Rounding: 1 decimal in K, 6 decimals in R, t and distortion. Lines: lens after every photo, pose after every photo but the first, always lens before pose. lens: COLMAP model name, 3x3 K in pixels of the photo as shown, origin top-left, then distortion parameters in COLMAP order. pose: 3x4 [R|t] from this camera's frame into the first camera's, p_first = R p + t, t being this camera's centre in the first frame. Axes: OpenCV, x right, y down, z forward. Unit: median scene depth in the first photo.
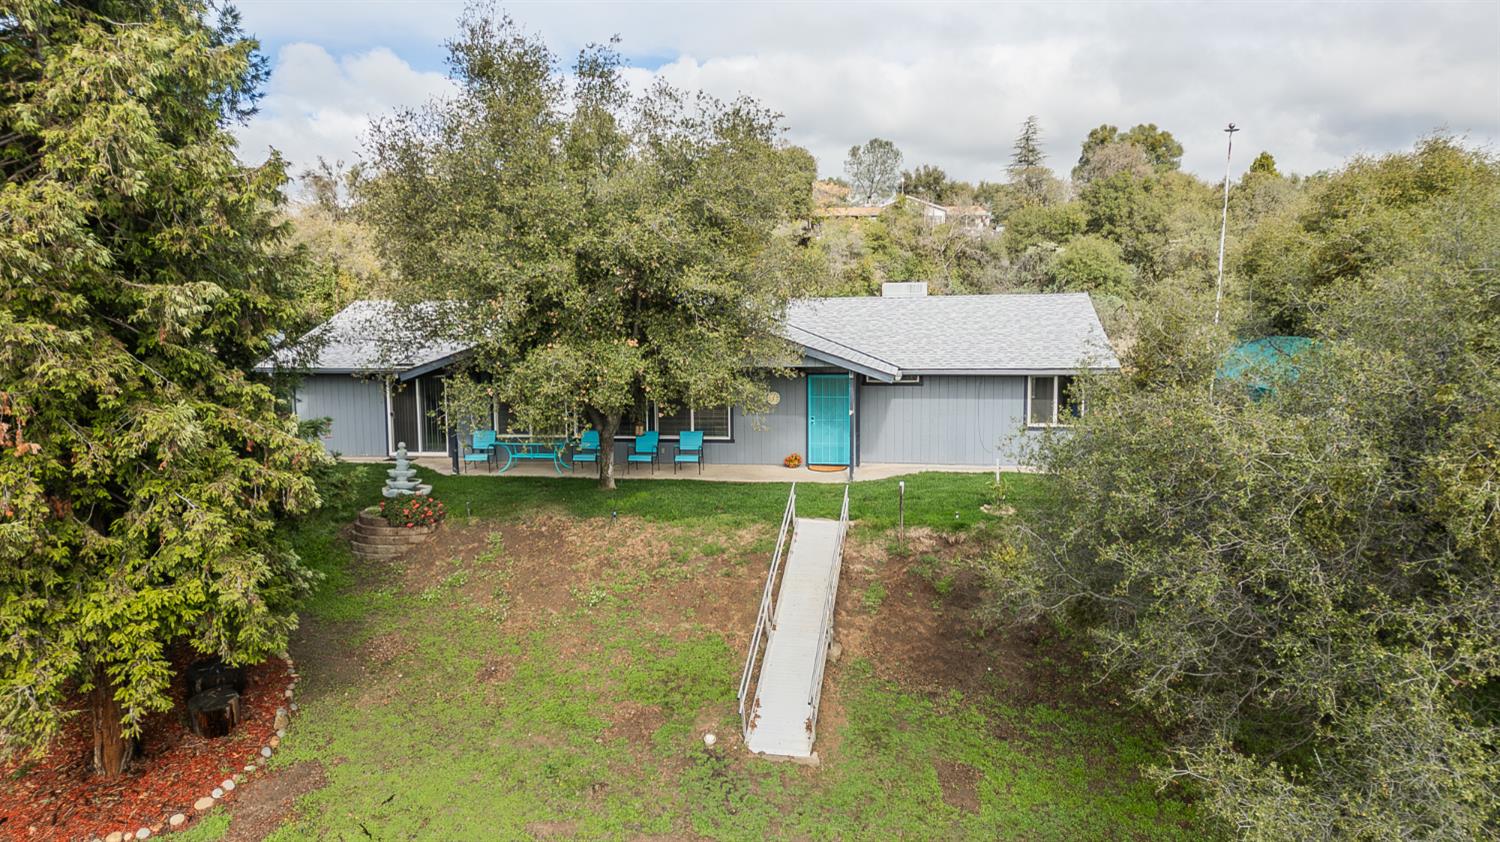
lens RADIAL K [[1075.2, 0, 752.9], [0, 1075.2, 407.0], [0, 0, 1]] dist [0.087733, -0.053117]
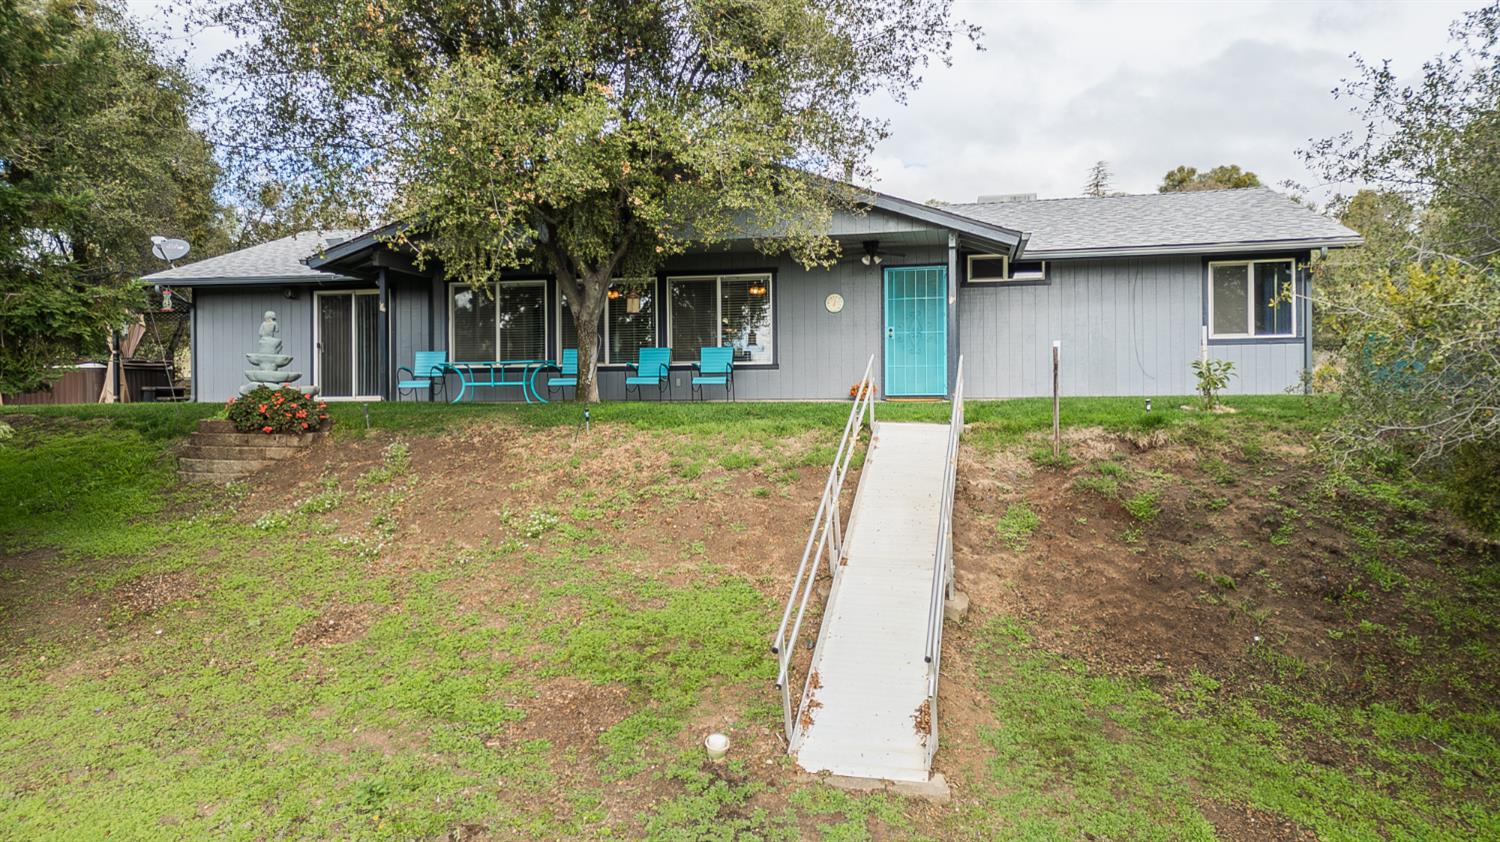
lens RADIAL K [[1043.5, 0, 754.5], [0, 1043.5, 398.4], [0, 0, 1]] dist [0.076176, -0.038594]
pose [[0.998887, 0.003779, -0.047011, -0.001265], [-0.008858, 0.994078, -0.108310, 0.171564], [0.046323, 0.108606, 0.993005, 0.435060]]
